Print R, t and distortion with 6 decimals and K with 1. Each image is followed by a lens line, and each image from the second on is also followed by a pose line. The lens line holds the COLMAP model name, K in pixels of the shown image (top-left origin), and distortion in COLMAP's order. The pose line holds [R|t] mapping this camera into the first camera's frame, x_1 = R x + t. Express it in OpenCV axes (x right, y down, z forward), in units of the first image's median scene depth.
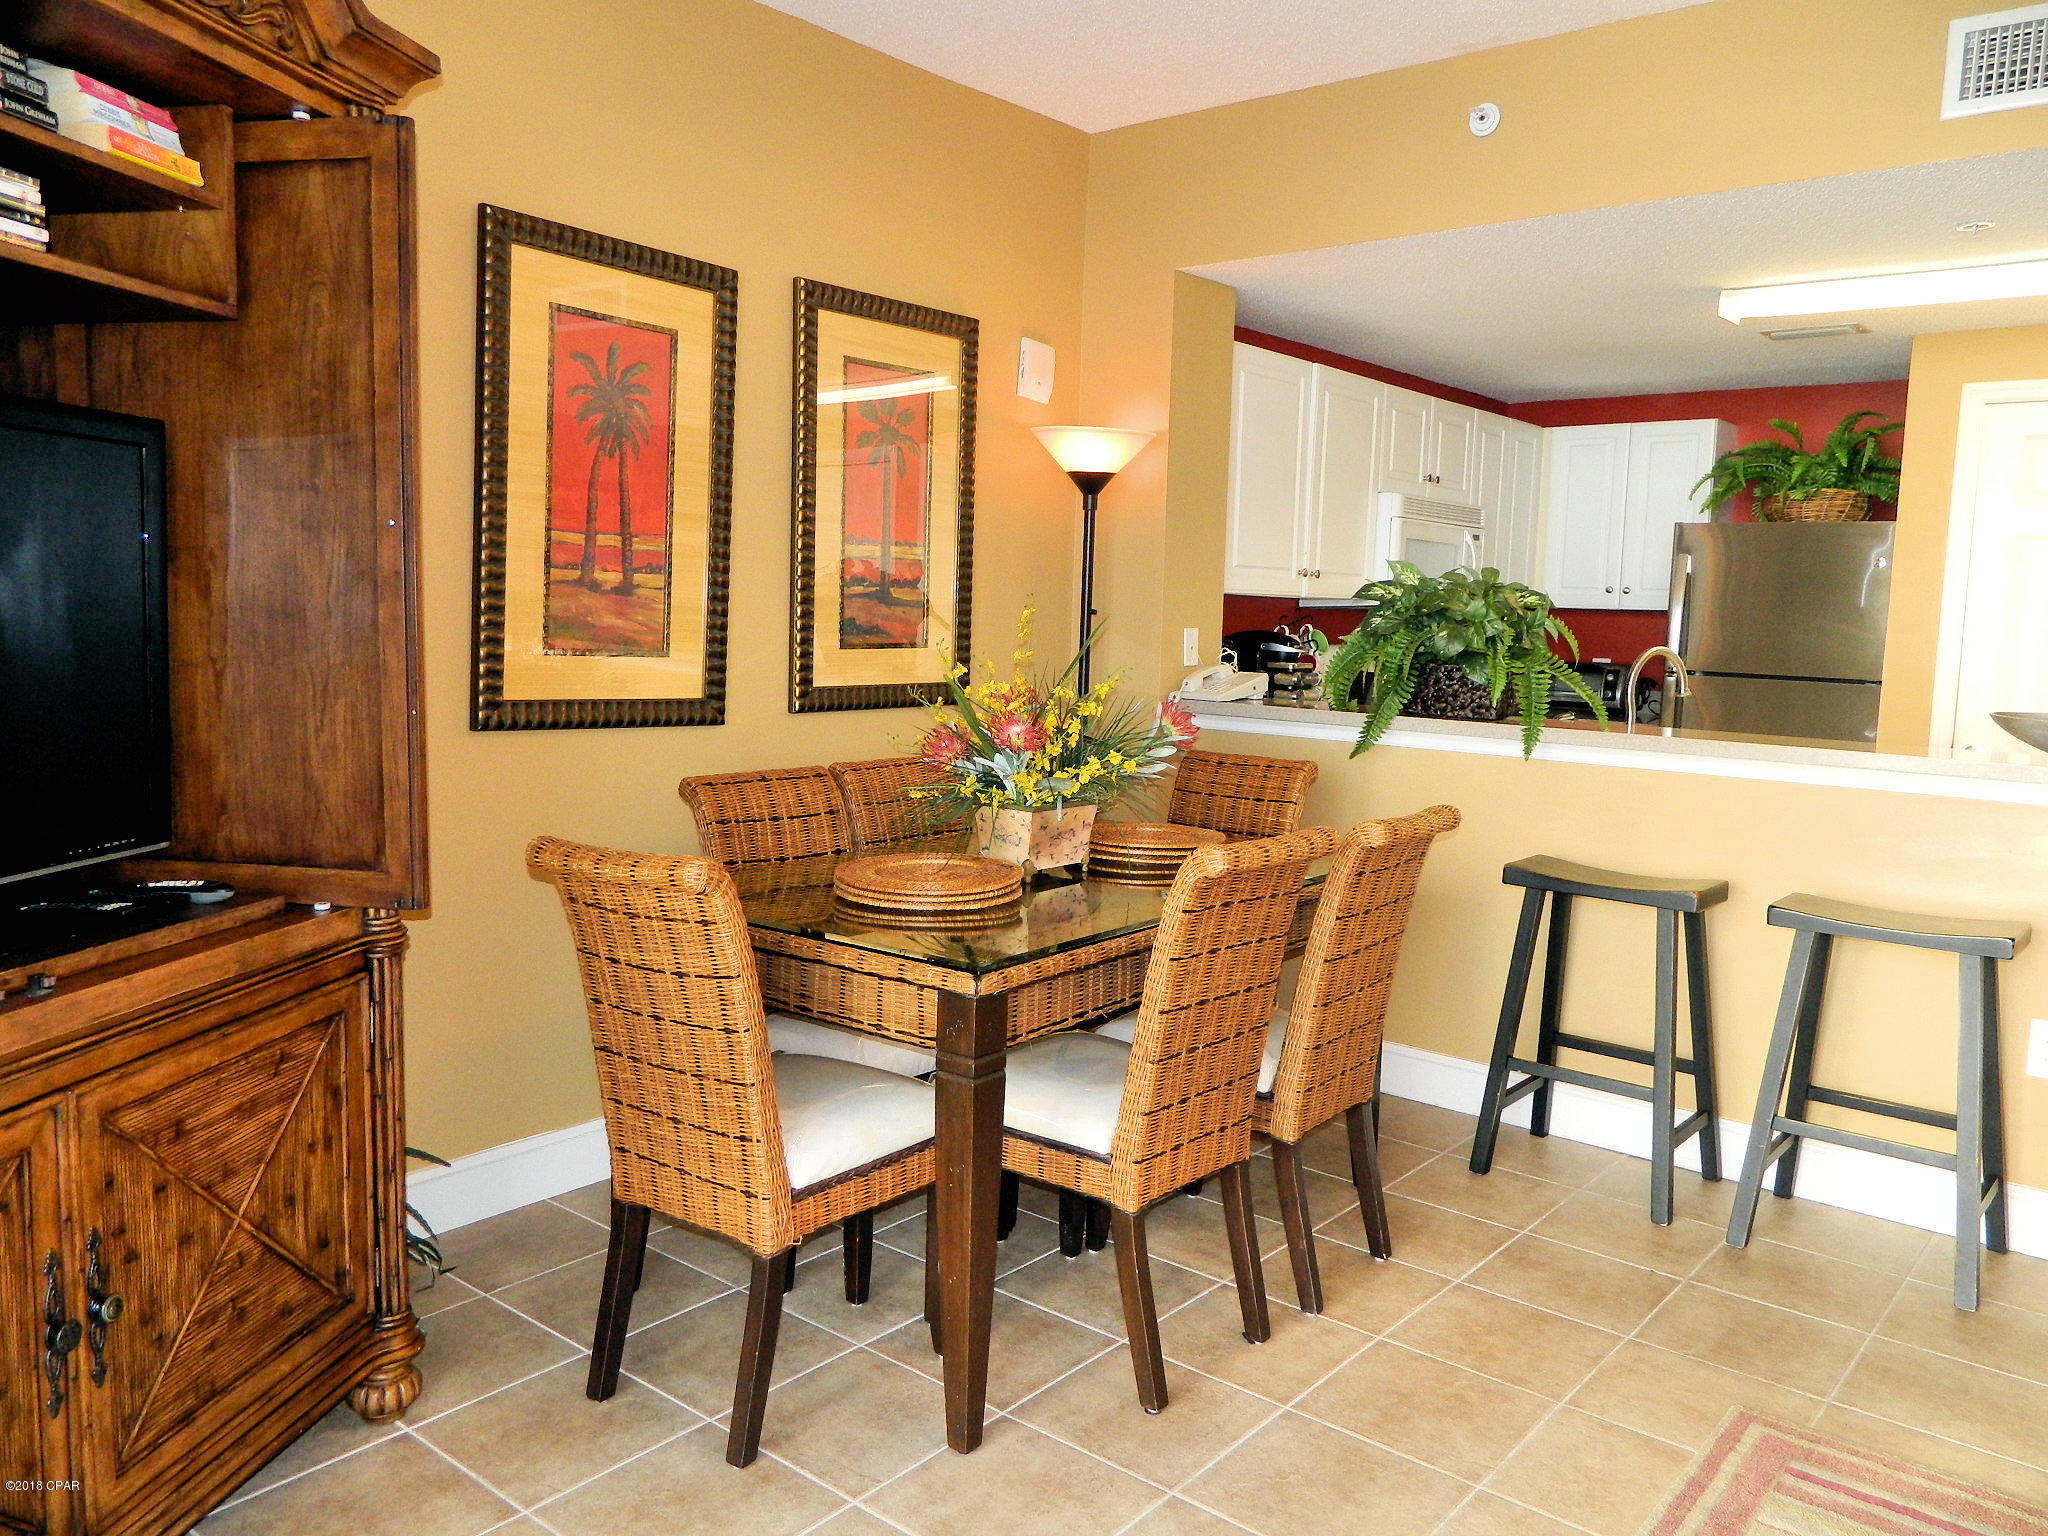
lens RADIAL K [[1544.9, 0, 1030.4], [0, 1544.9, 763.7], [0, 0, 1]] dist [0.012135, 0.012475]
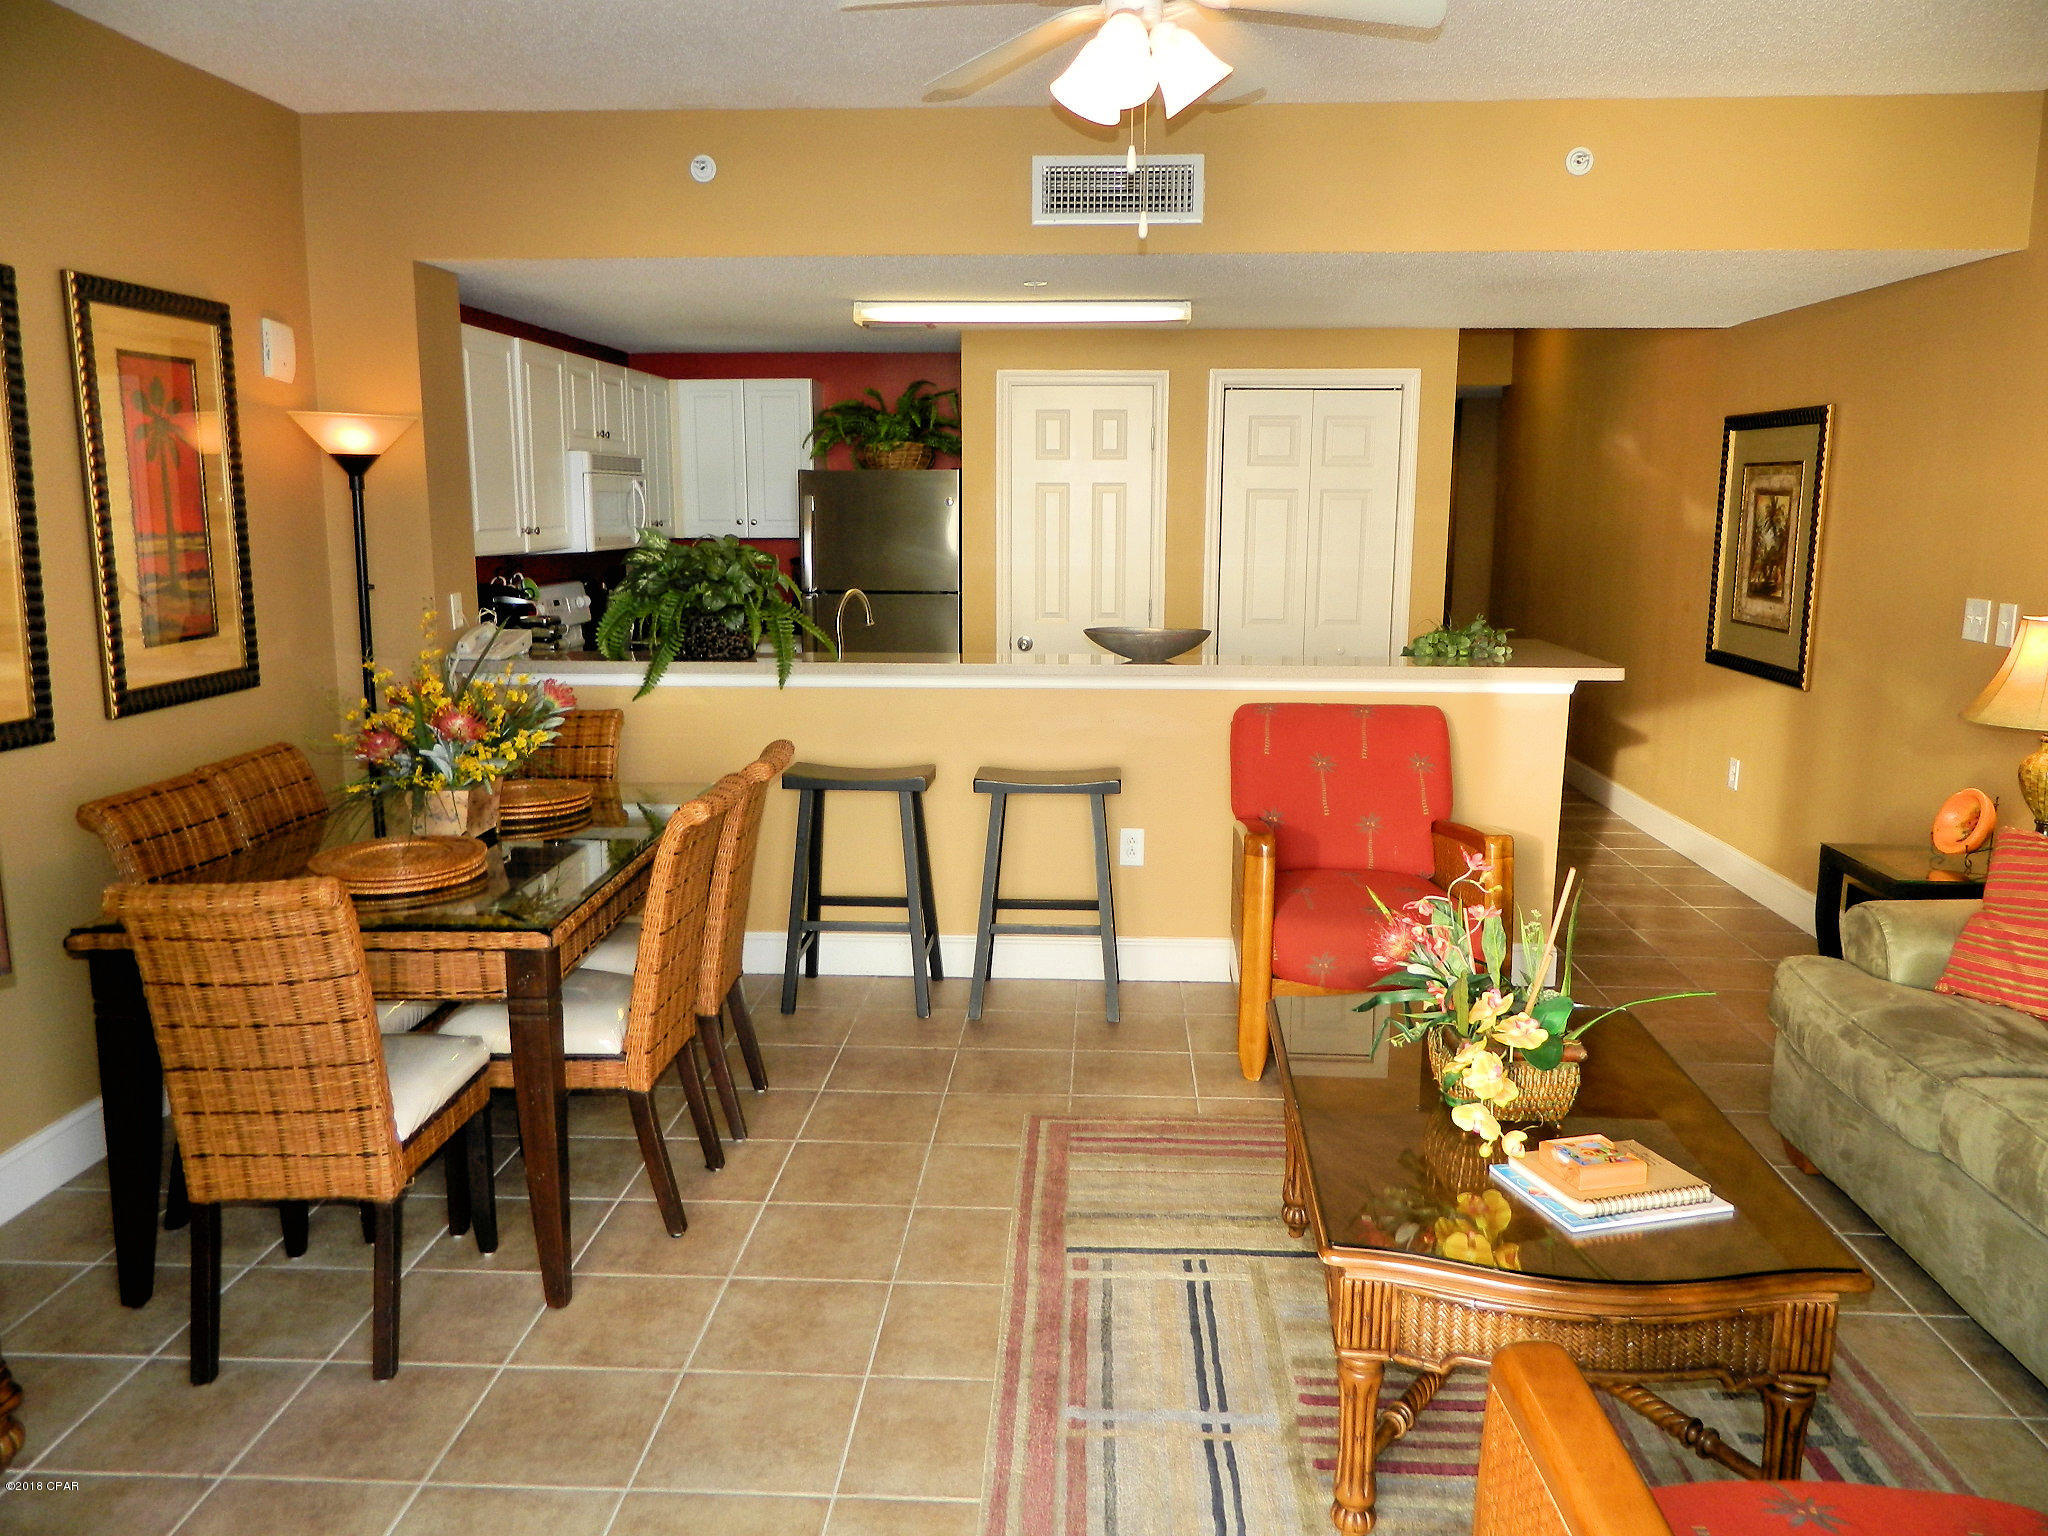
lens RADIAL K [[1544.9, 0, 1024.8], [0, 1544.9, 775.0], [0, 0, 1]] dist [0.012135, 0.012475]
pose [[0.802129, -0.136401, 0.581364, -0.268181], [0.085824, 0.989788, 0.113812, -0.060388], [-0.590952, -0.041397, 0.805644, -0.140942]]
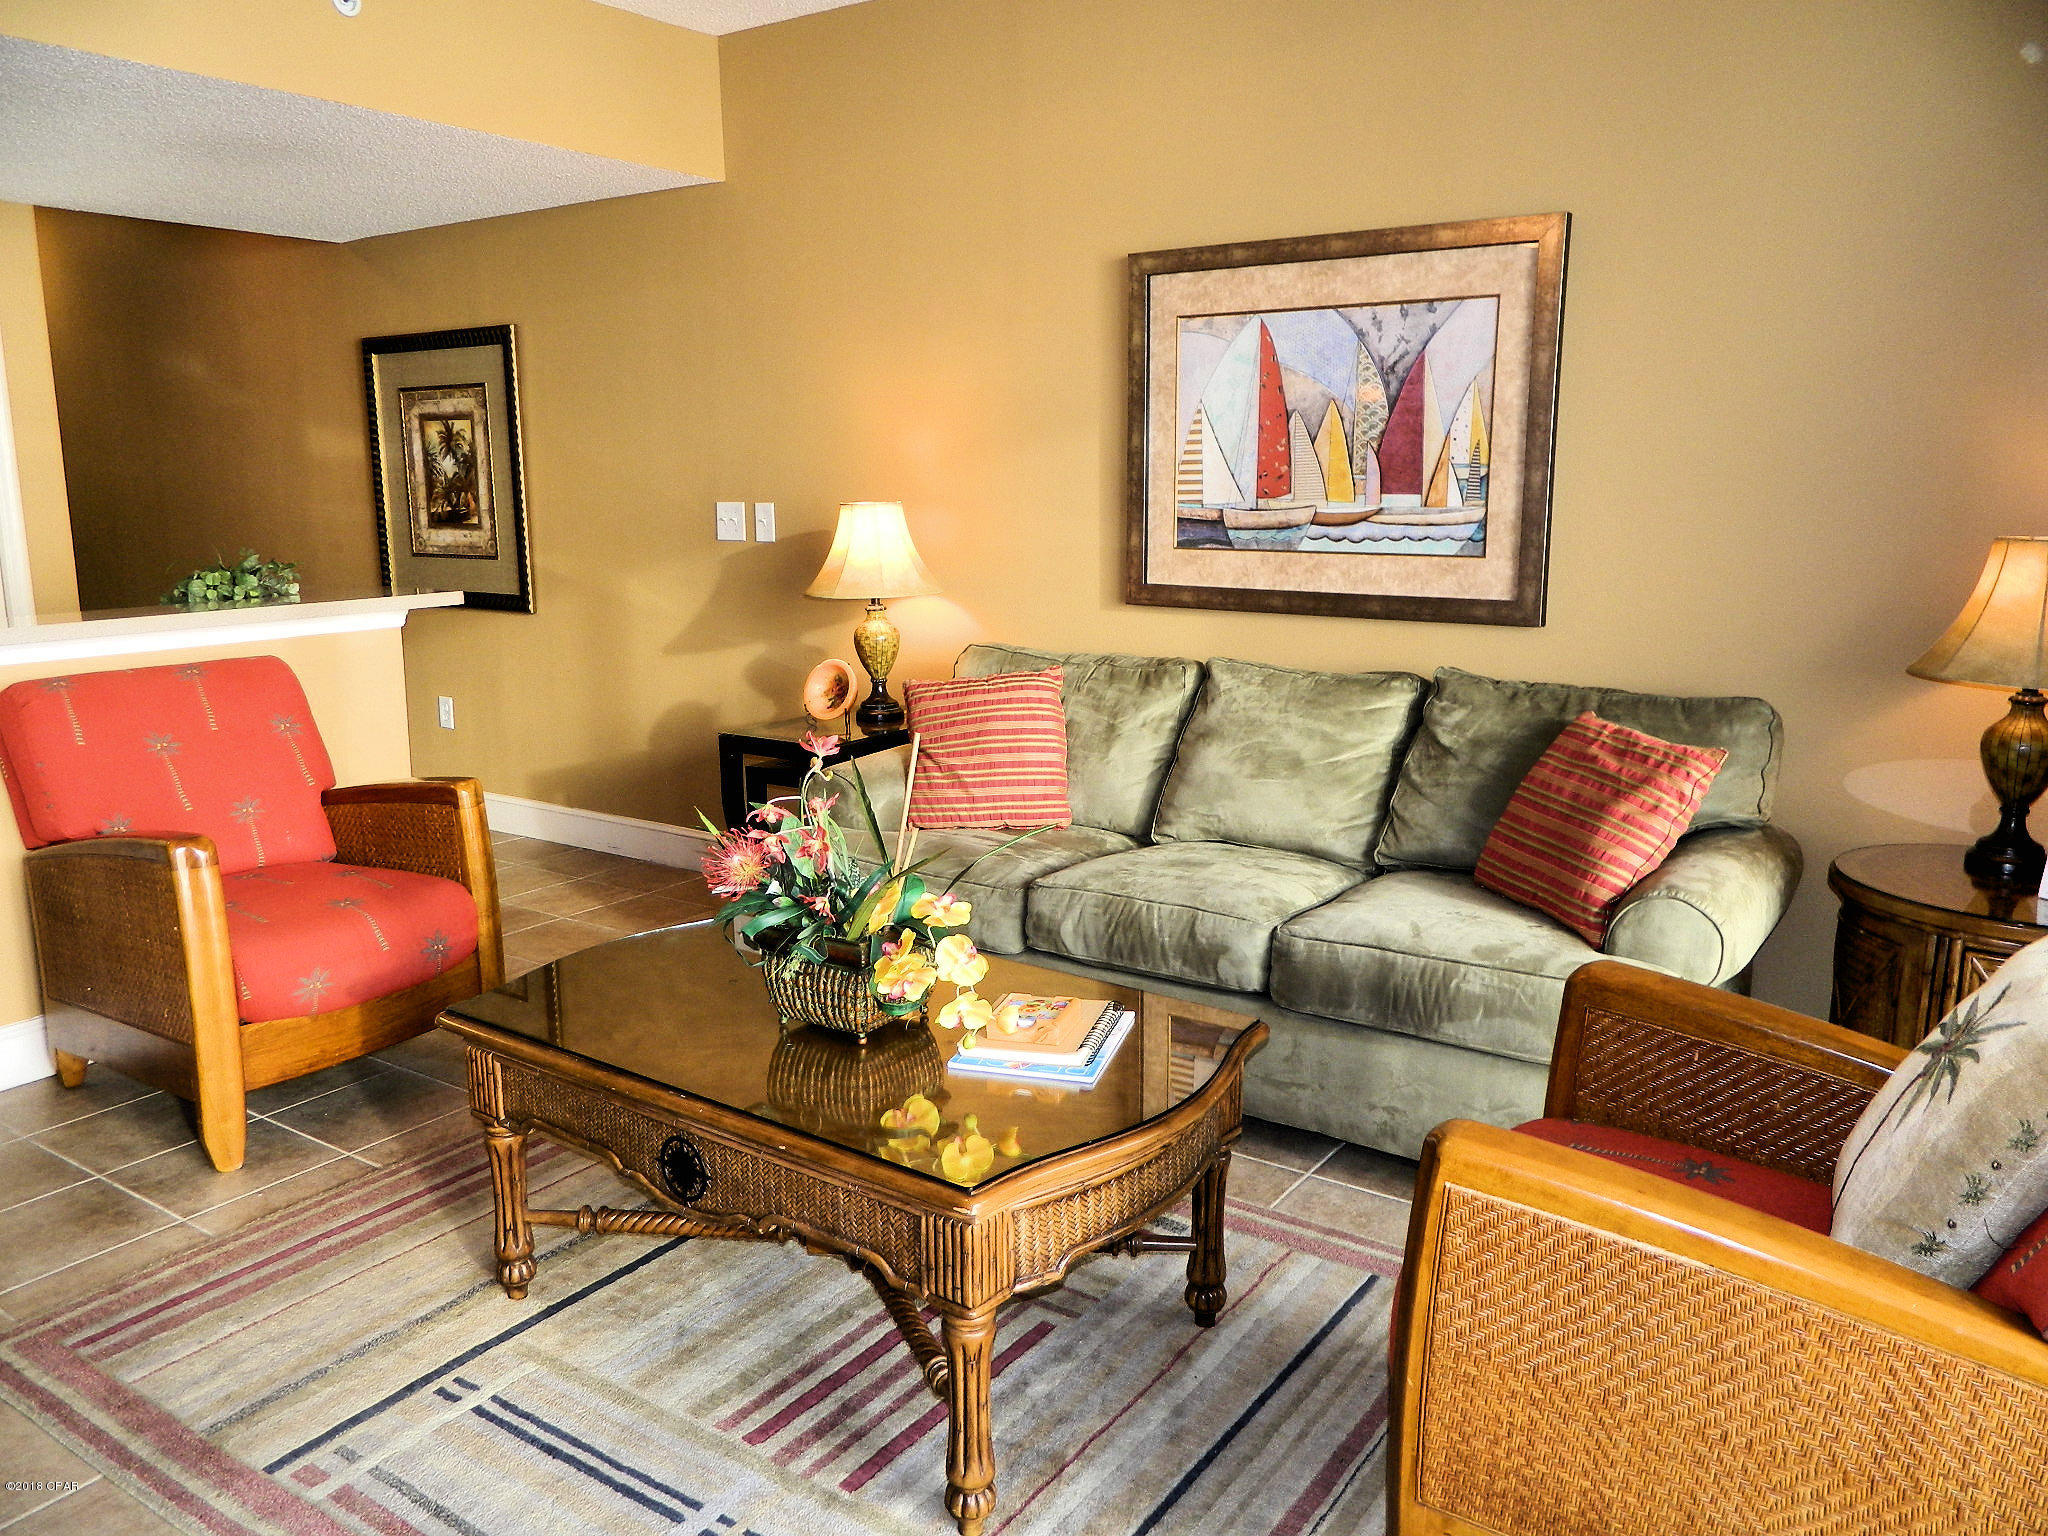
lens RADIAL K [[1544.9, 0, 1026.2], [0, 1544.9, 761.3], [0, 0, 1]] dist [0.012135, 0.012475]
pose [[-0.071860, -0.218545, 0.973177, -0.305519], [0.120598, 0.966638, 0.225982, -0.048286], [-0.990097, 0.133602, -0.043107, 0.230672]]
